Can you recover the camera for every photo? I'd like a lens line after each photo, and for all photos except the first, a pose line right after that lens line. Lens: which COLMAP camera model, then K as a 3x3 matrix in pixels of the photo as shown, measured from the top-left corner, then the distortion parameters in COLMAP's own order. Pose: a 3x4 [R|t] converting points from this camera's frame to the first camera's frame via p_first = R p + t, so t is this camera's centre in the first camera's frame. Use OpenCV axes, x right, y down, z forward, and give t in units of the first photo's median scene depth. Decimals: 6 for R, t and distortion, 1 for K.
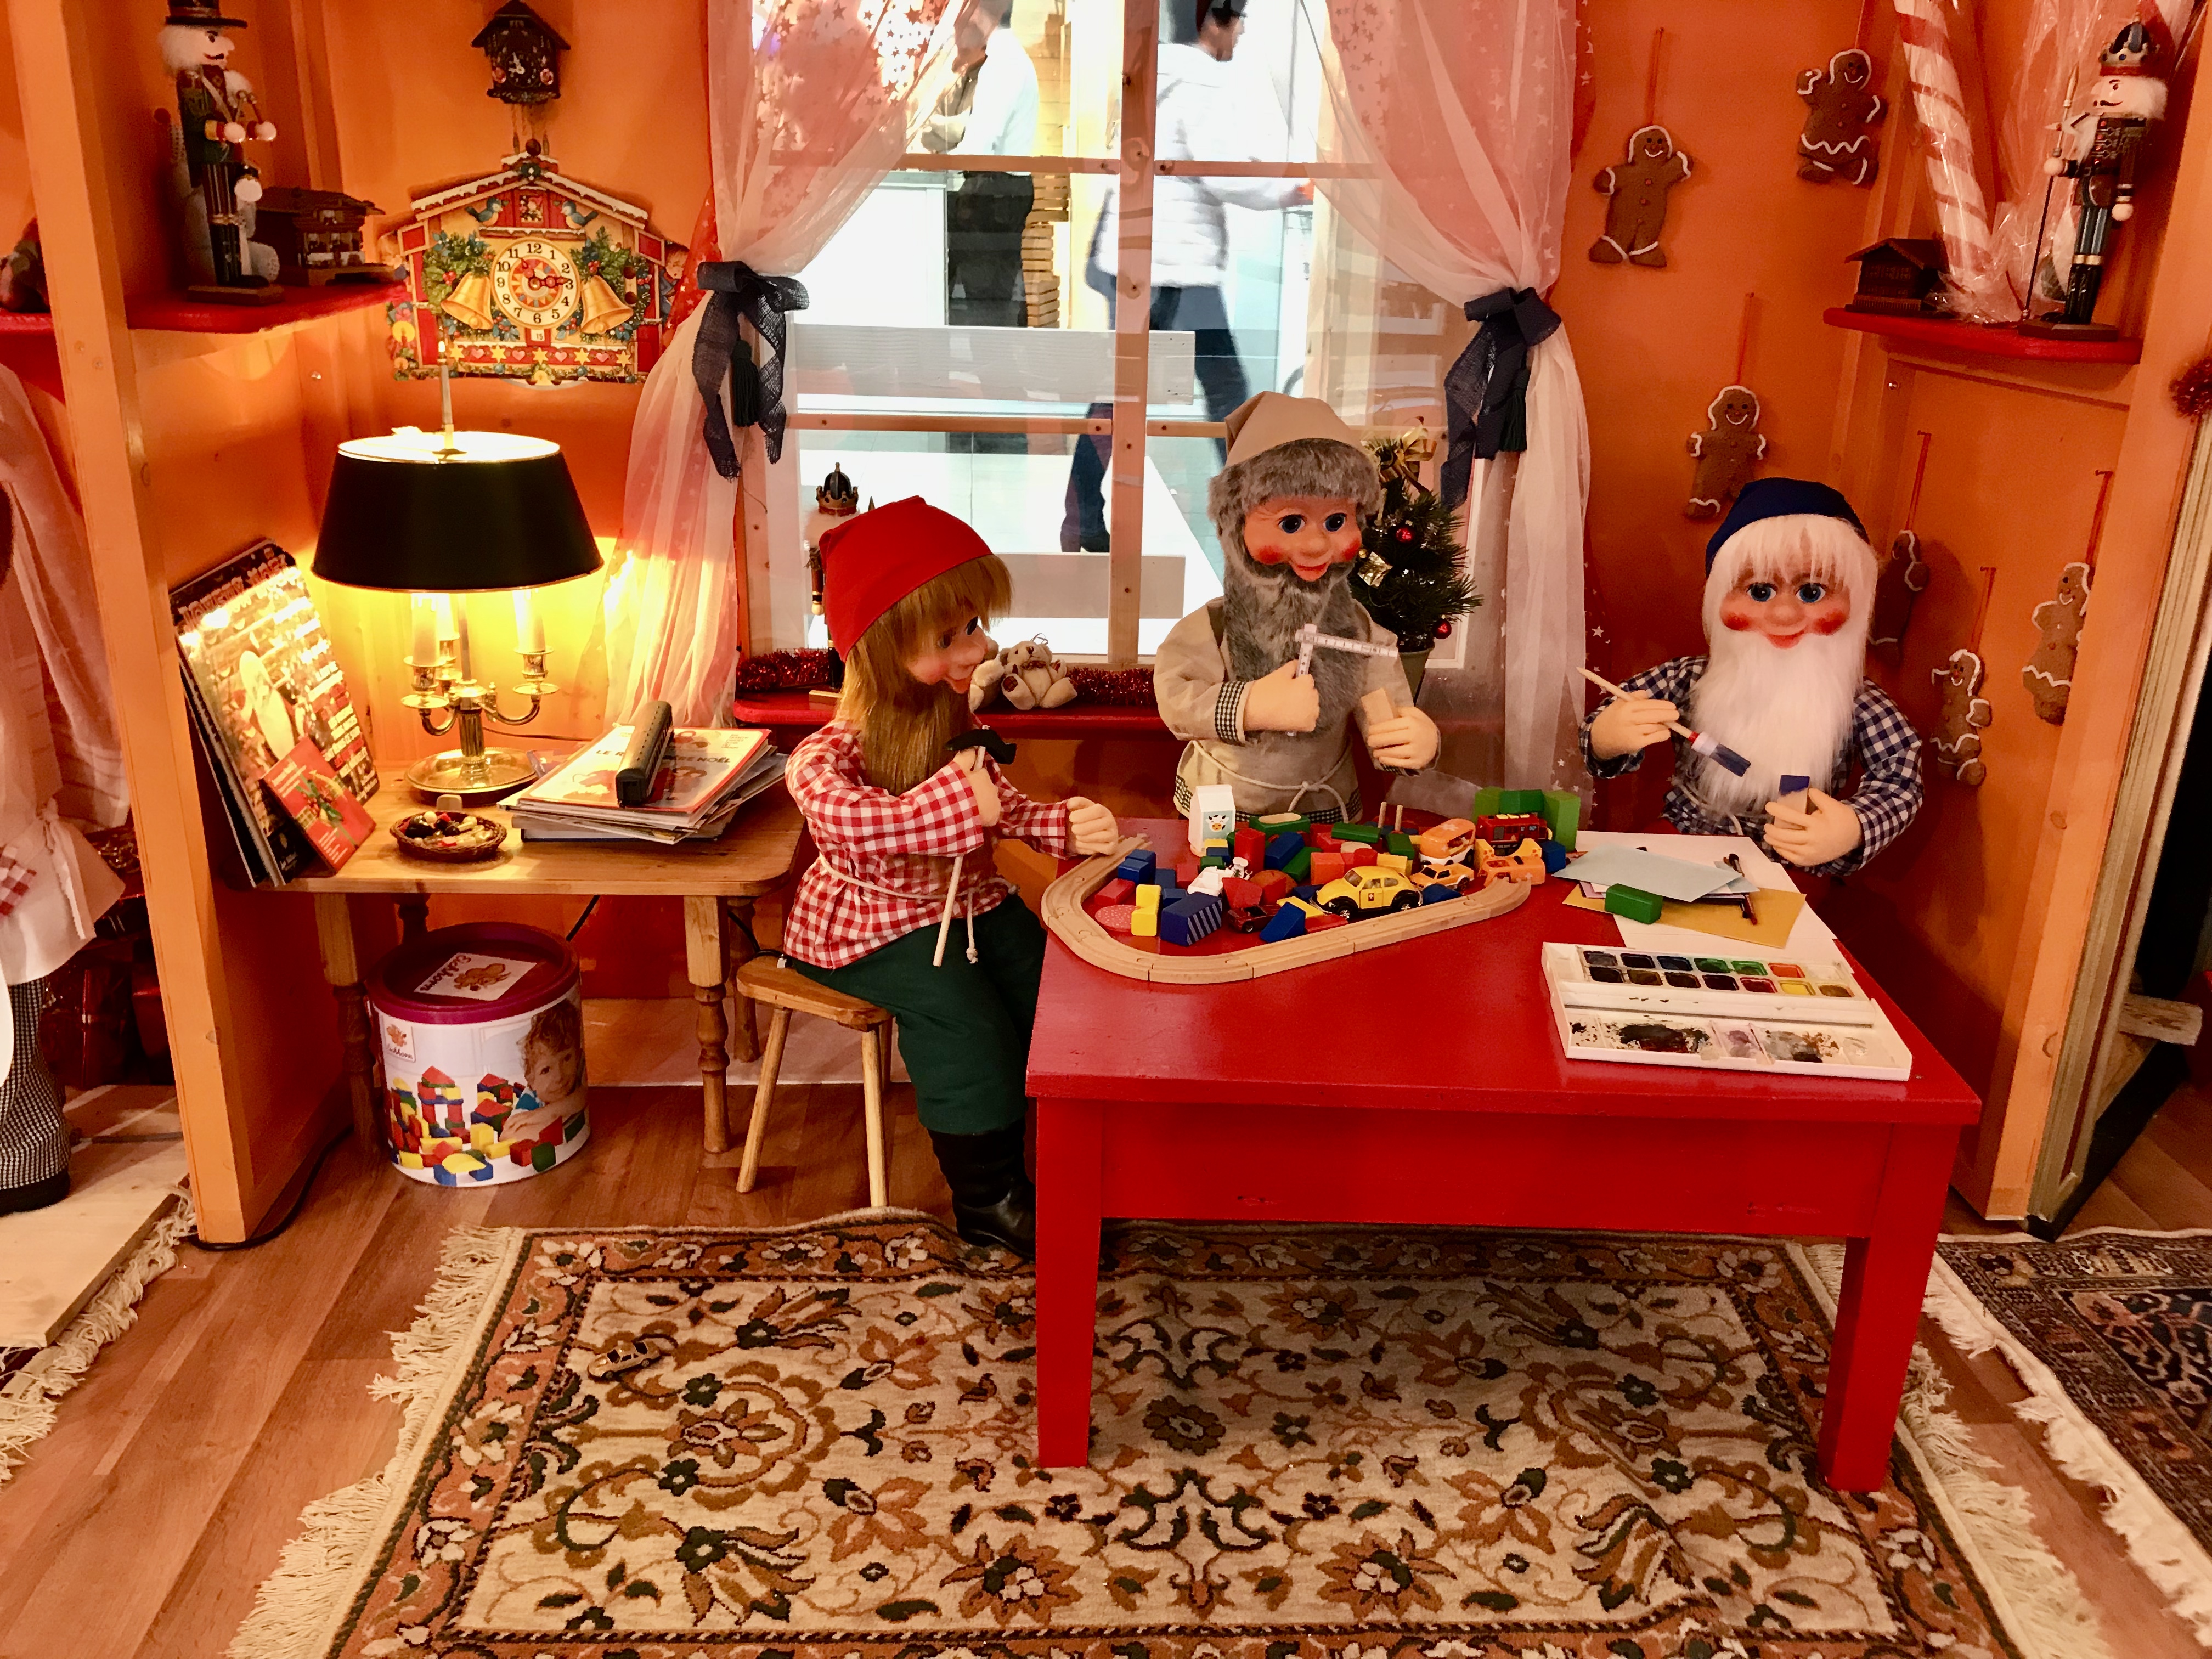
lens RADIAL K [[1830.6, 0, 1118.0], [0, 1830.6, 831.1], [0, 0, 1]] dist [-0.001290, 0.009290]
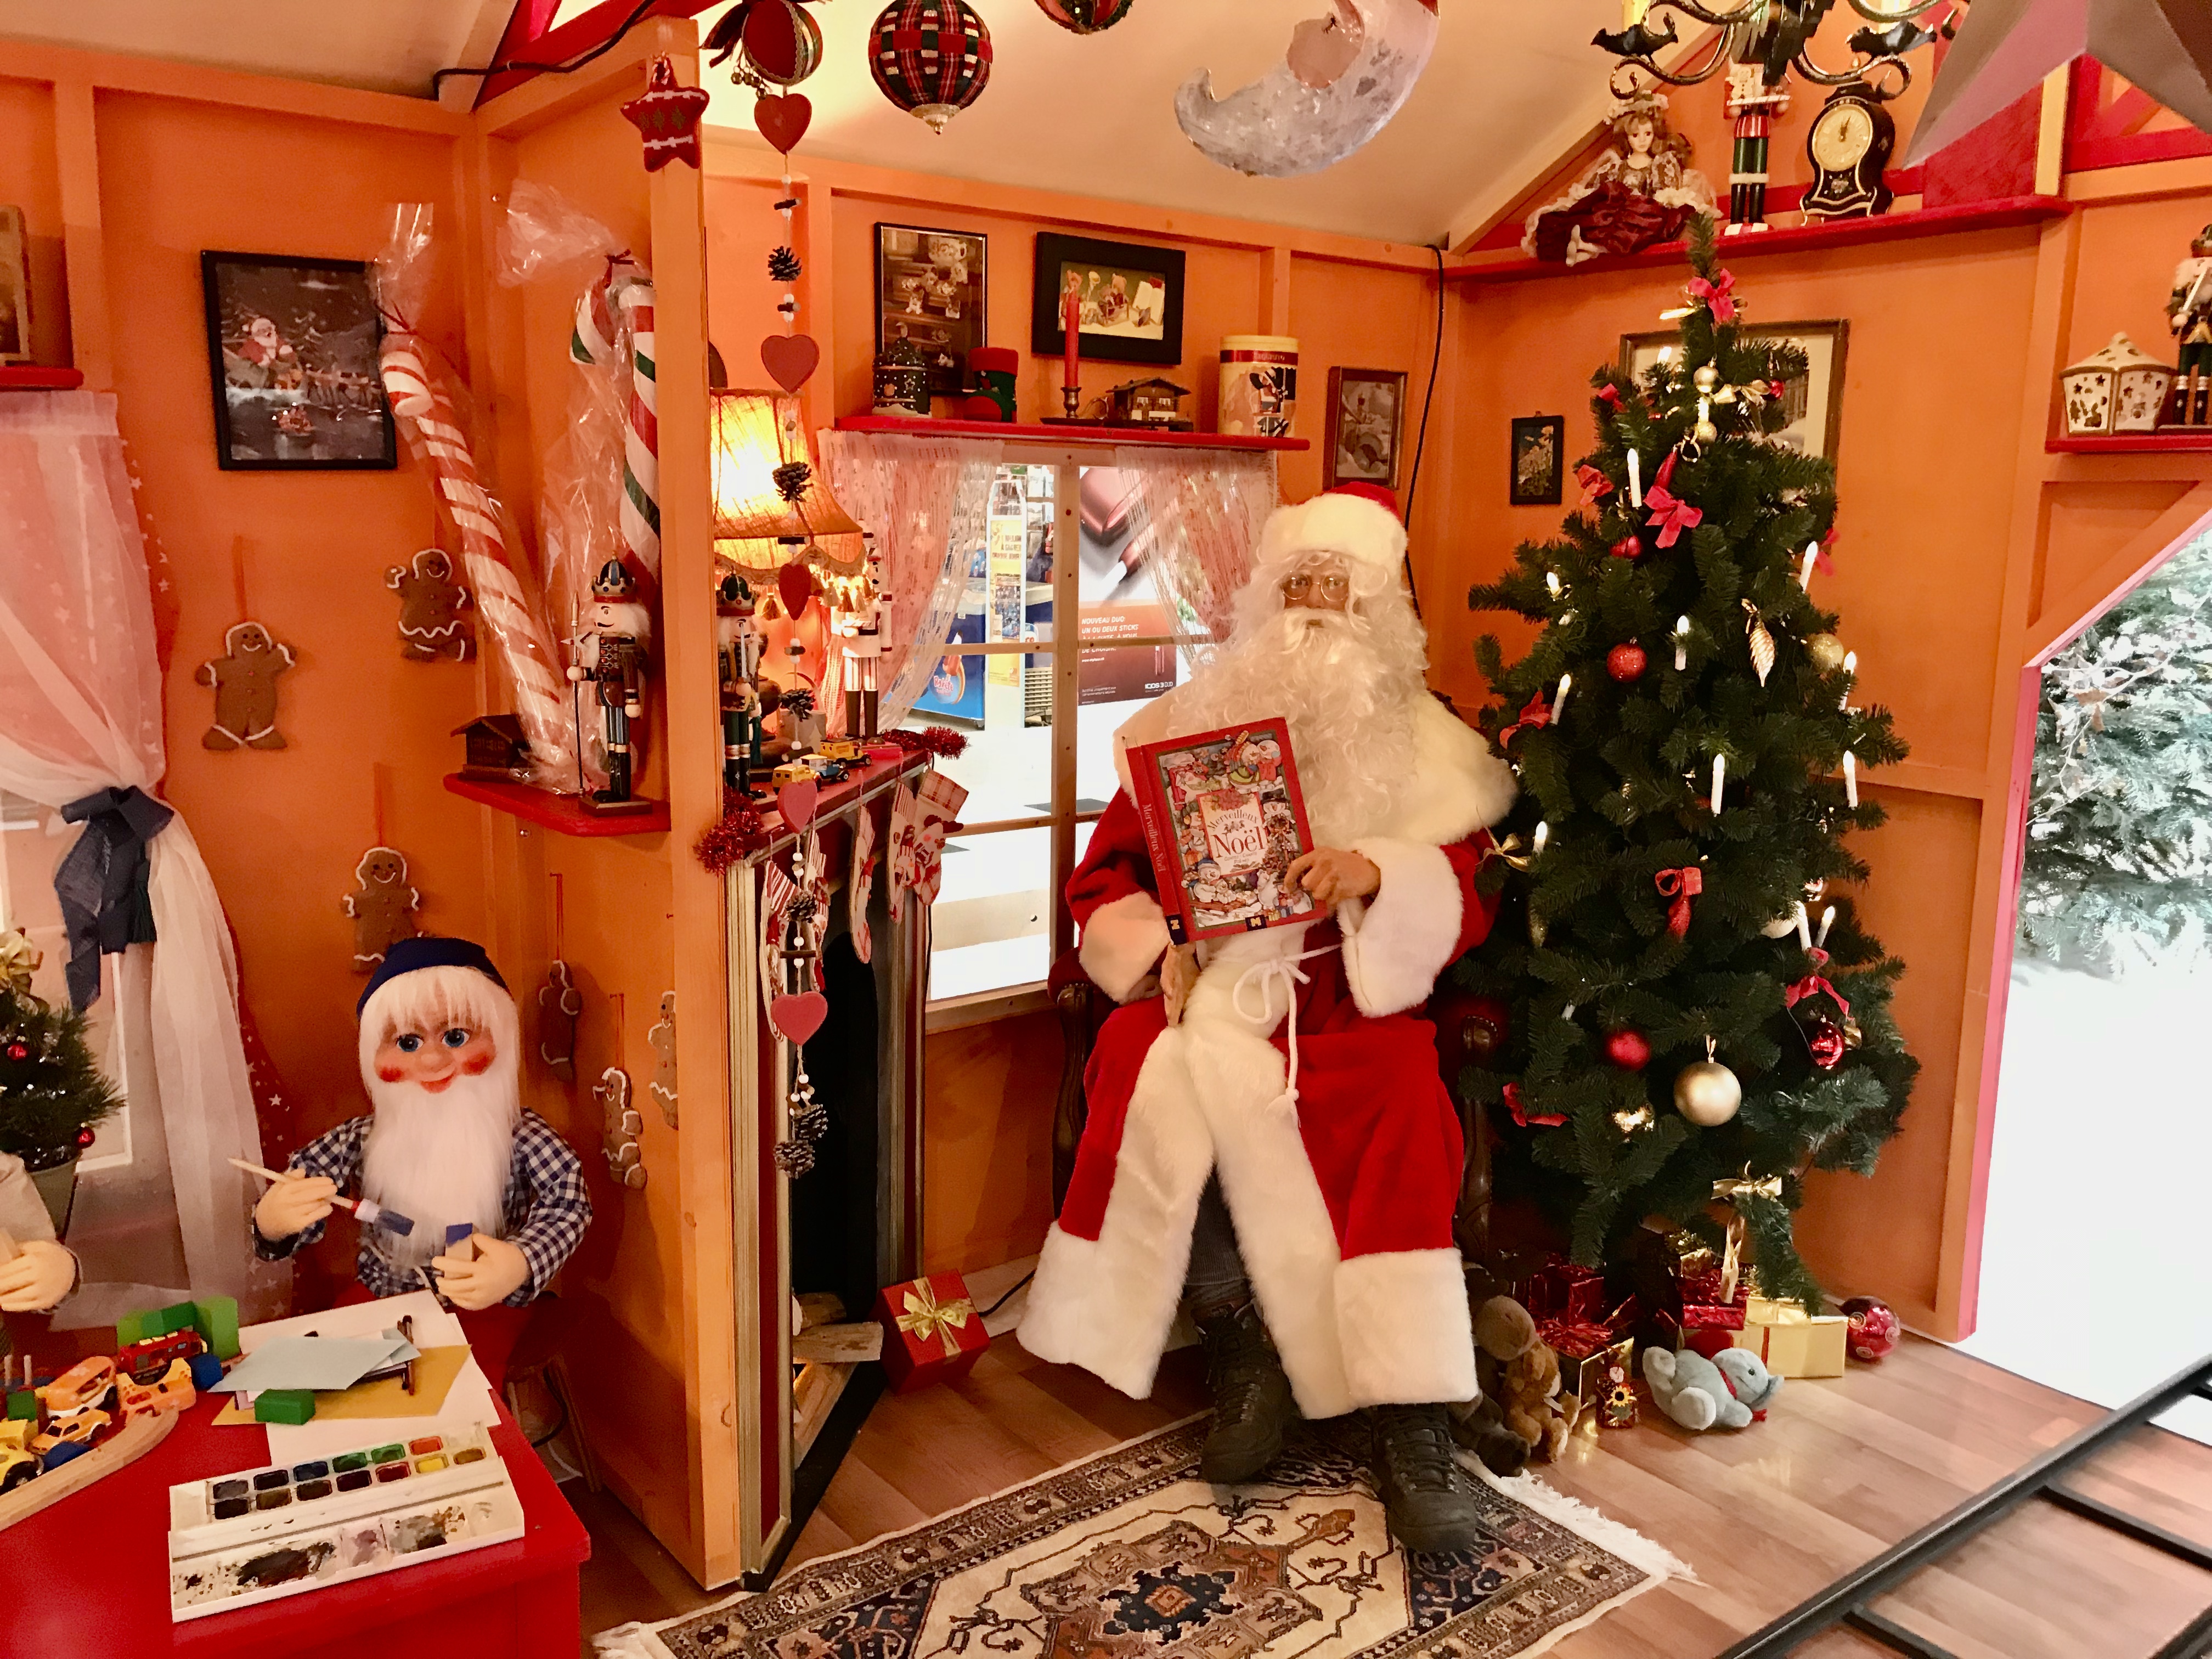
lens RADIAL K [[1830.6, 0, 1118.0], [0, 1830.6, 831.1], [0, 0, 1]] dist [-0.001290, 0.009290]
pose [[0.823815, -0.108645, 0.556350, 0.116883], [0.203278, 0.972805, -0.111033, -0.055289], [-0.529157, 0.204565, 0.823496, -0.115947]]
